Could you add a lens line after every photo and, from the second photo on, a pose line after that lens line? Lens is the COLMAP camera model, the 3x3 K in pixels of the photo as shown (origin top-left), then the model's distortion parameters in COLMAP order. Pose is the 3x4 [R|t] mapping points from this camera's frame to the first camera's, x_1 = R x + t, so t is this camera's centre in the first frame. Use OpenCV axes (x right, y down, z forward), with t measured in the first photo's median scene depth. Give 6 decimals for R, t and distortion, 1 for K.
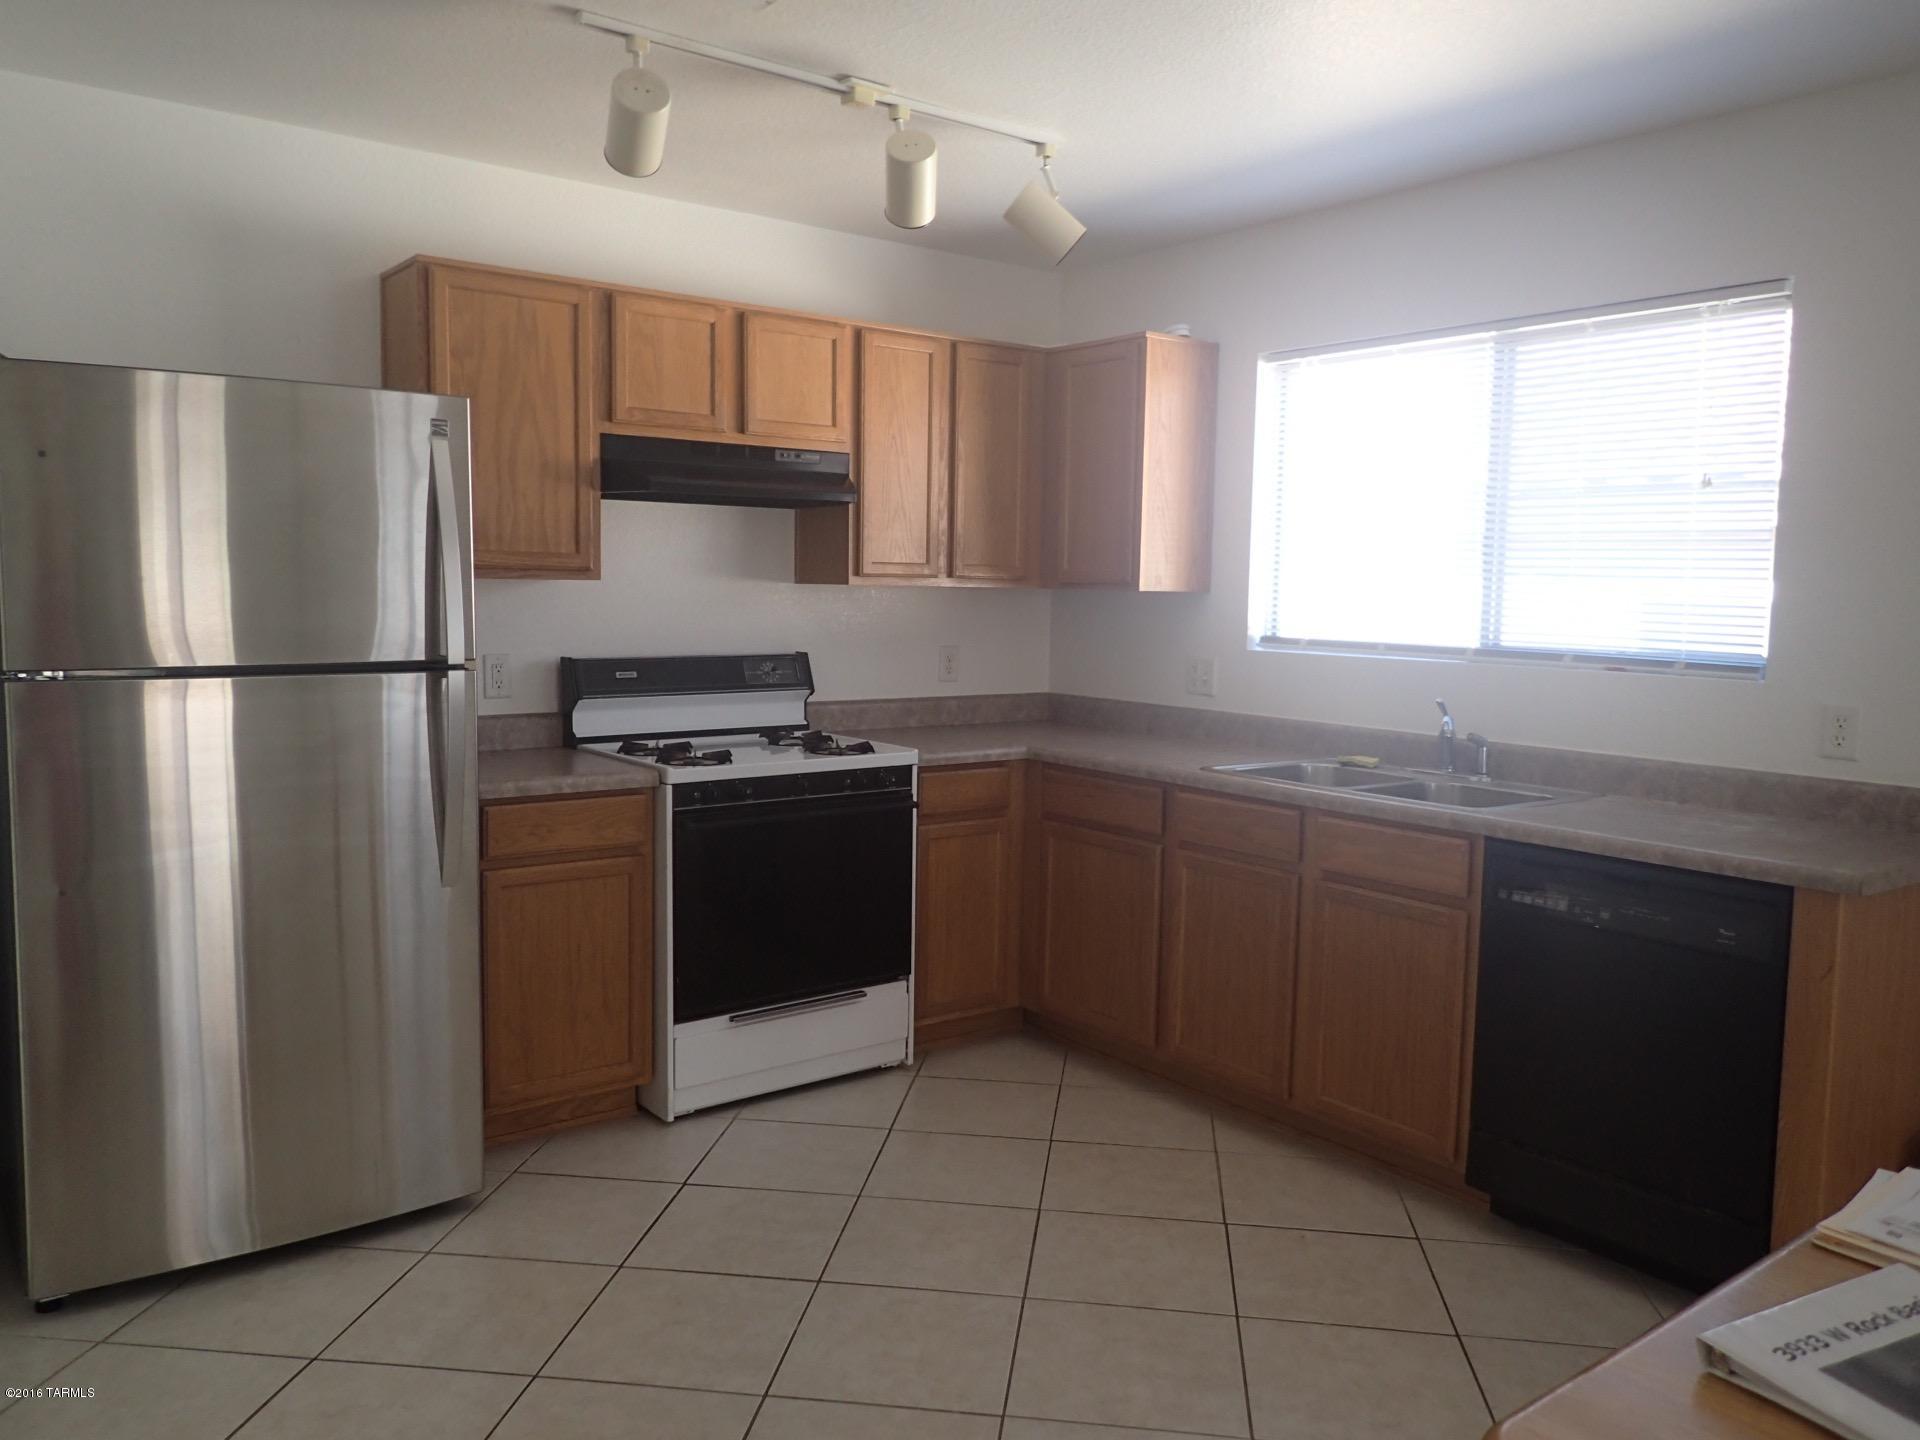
lens RADIAL K [[1415.3, 0, 960.0], [0, 1415.3, 720.0], [0, 0, 1]] dist [-0.003135, 0.000182]
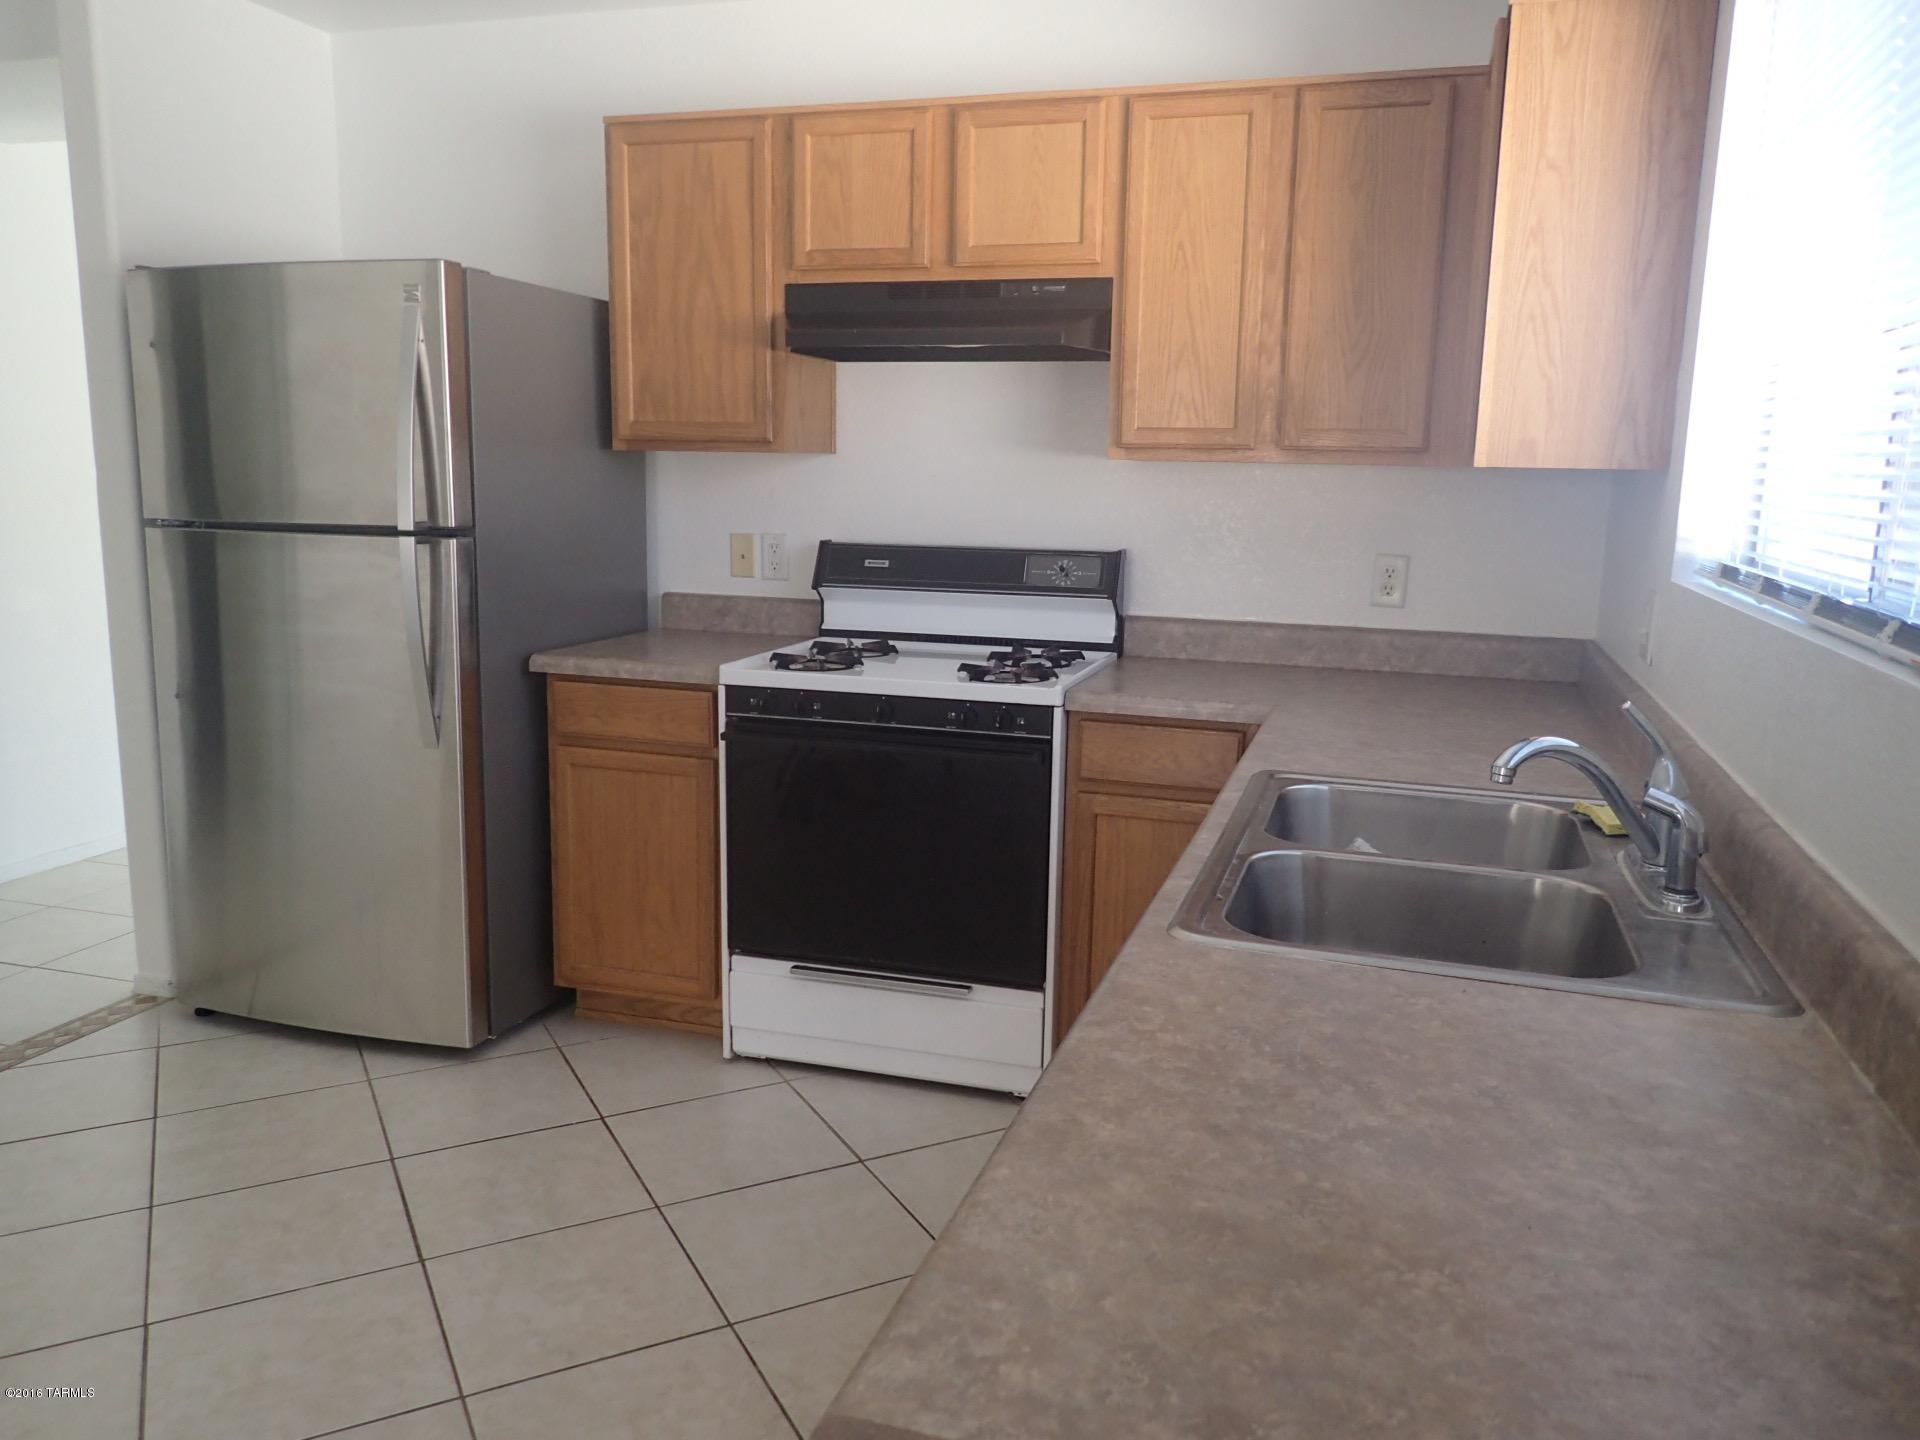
lens RADIAL K [[1443.8, 0, 960.0], [0, 1443.8, 720.0], [0, 0, 1]] dist [0.007092, 0.003467]
pose [[0.577753, 0.137054, -0.804623, 0.559662], [-0.086287, 0.990533, 0.106763, -0.038102], [0.811638, 0.007746, 0.584110, 0.551242]]
